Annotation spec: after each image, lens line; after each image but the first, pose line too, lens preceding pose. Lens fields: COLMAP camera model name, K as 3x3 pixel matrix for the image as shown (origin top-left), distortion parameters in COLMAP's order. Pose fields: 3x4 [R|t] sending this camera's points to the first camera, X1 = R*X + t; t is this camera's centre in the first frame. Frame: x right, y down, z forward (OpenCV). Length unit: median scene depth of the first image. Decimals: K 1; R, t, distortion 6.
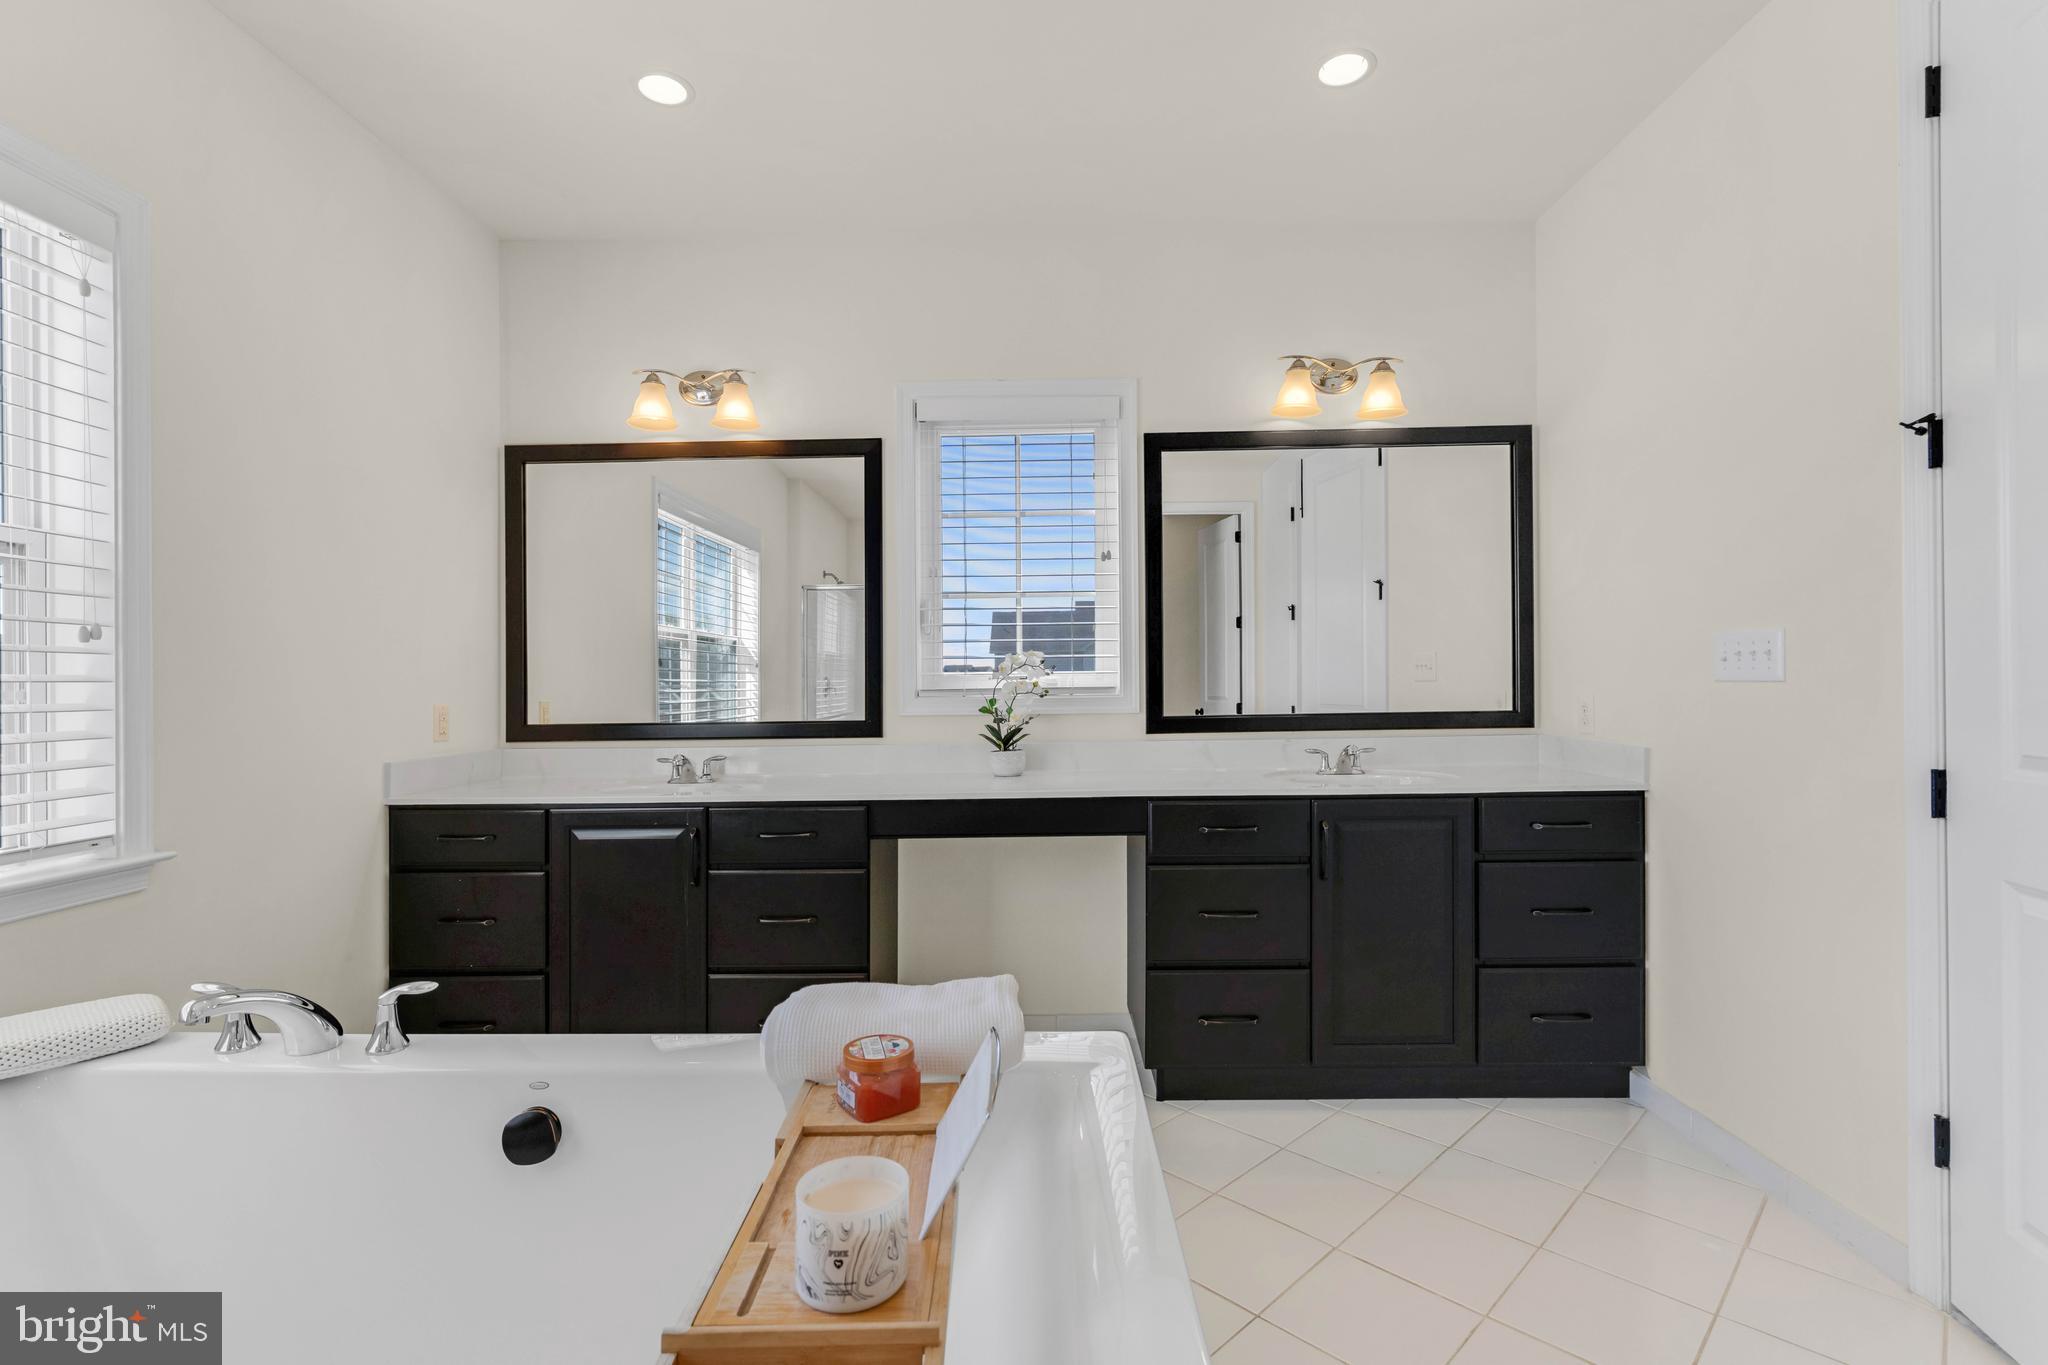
lens RADIAL K [[946.6, 0, 1022.4], [0, 946.6, 706.9], [0, 0, 1]] dist [0.001060, -0.000049]
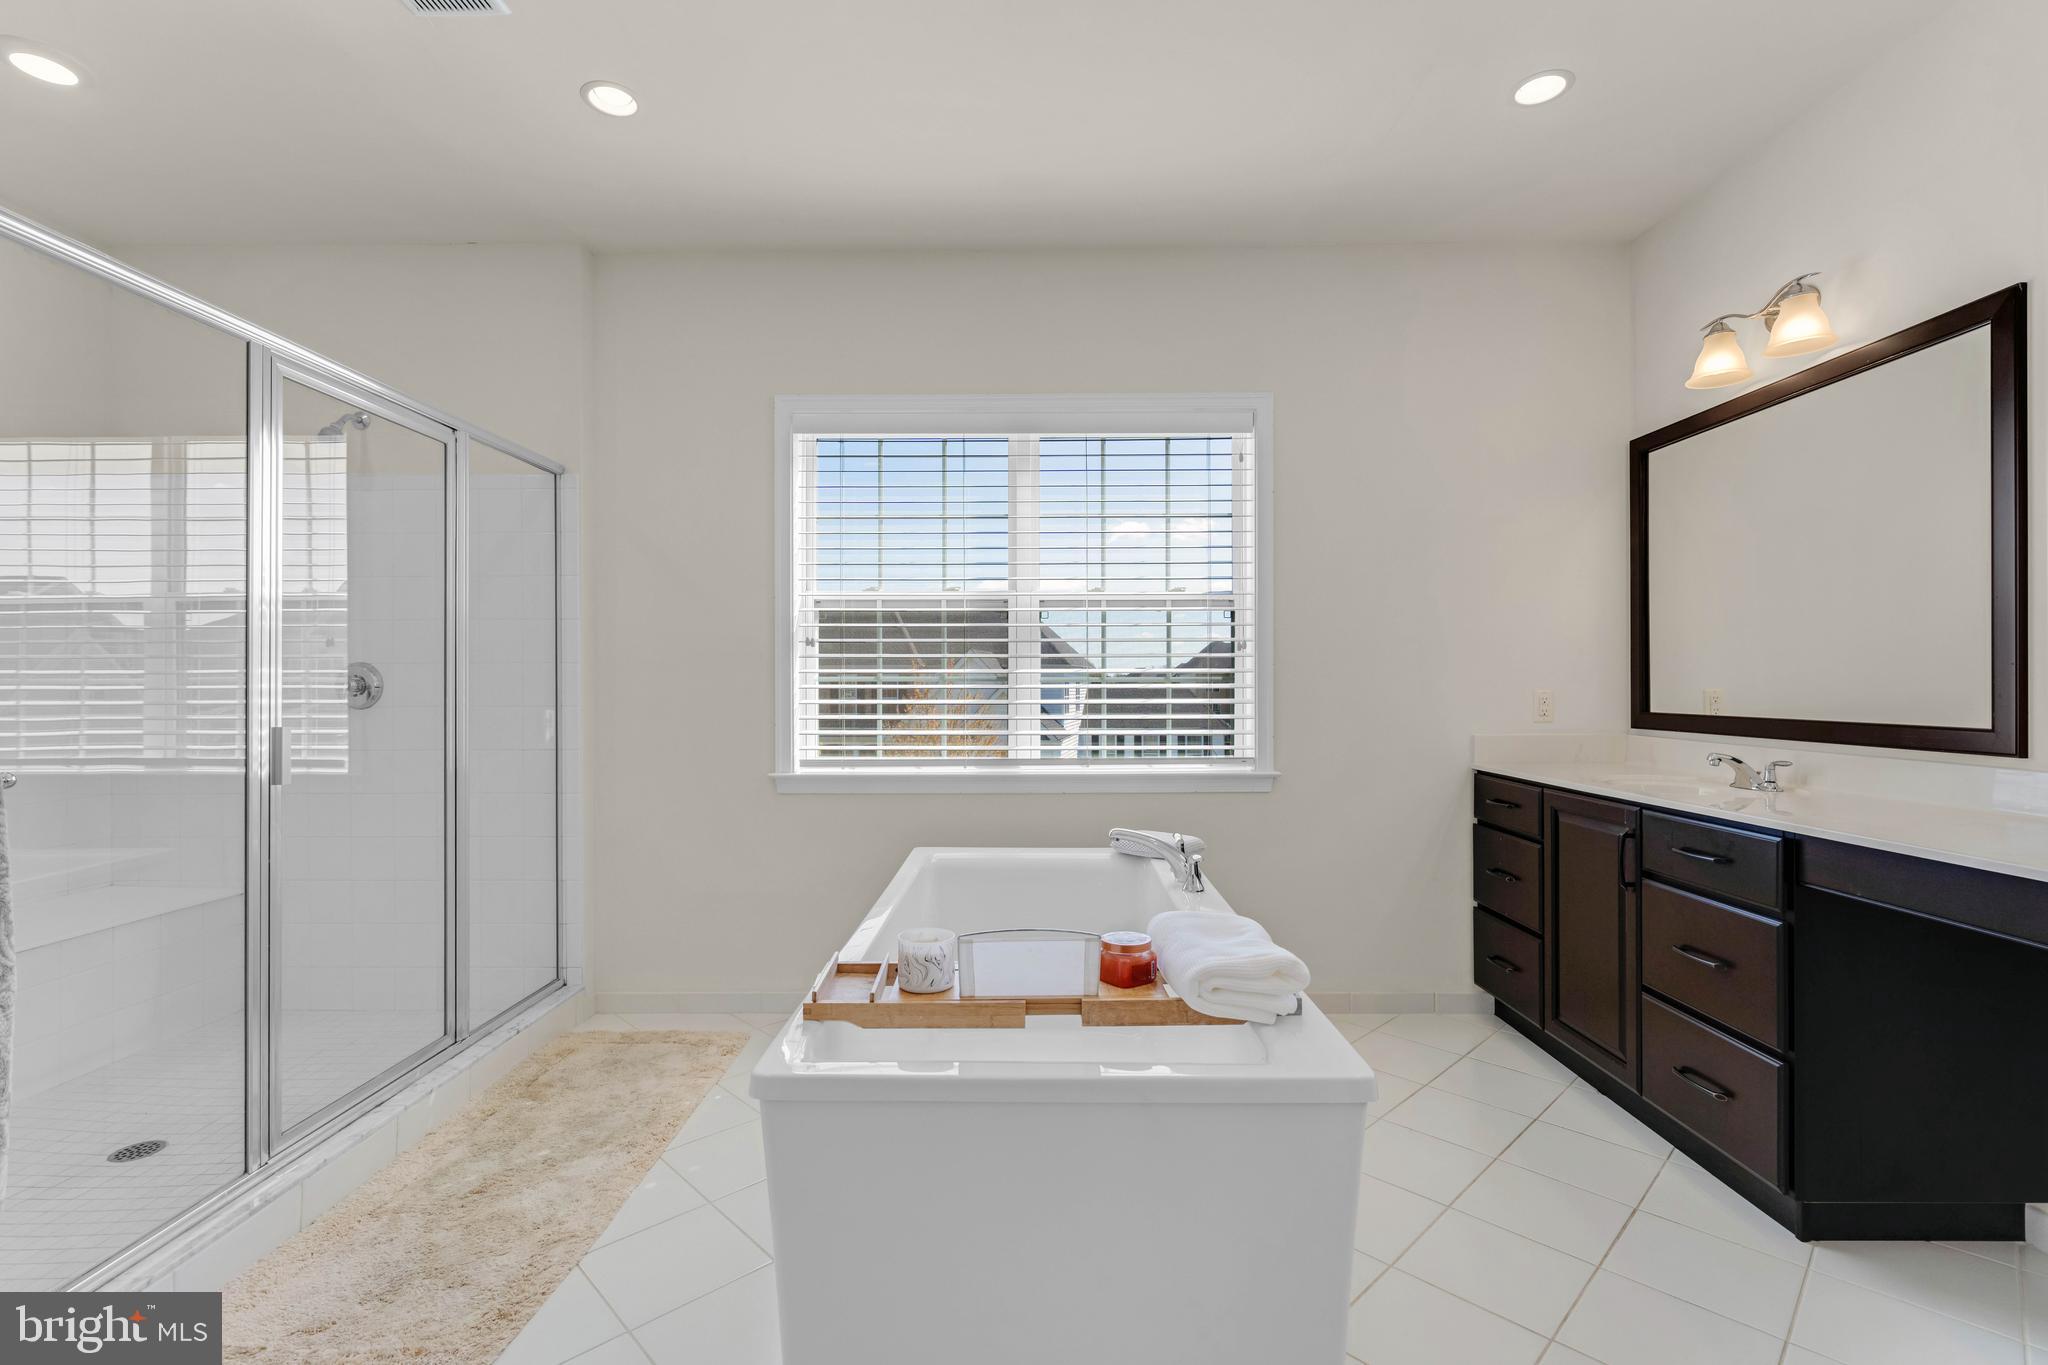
lens RADIAL K [[935.4, 0, 1024.0], [0, 935.4, 682.5], [0, 0, 1]] dist [-0.014774, -0.000641]
pose [[-0.015704, 0.008671, -0.999839, 0.487213], [-0.023424, 0.999685, 0.009038, -0.006416], [0.999602, 0.023562, -0.015496, 0.365289]]
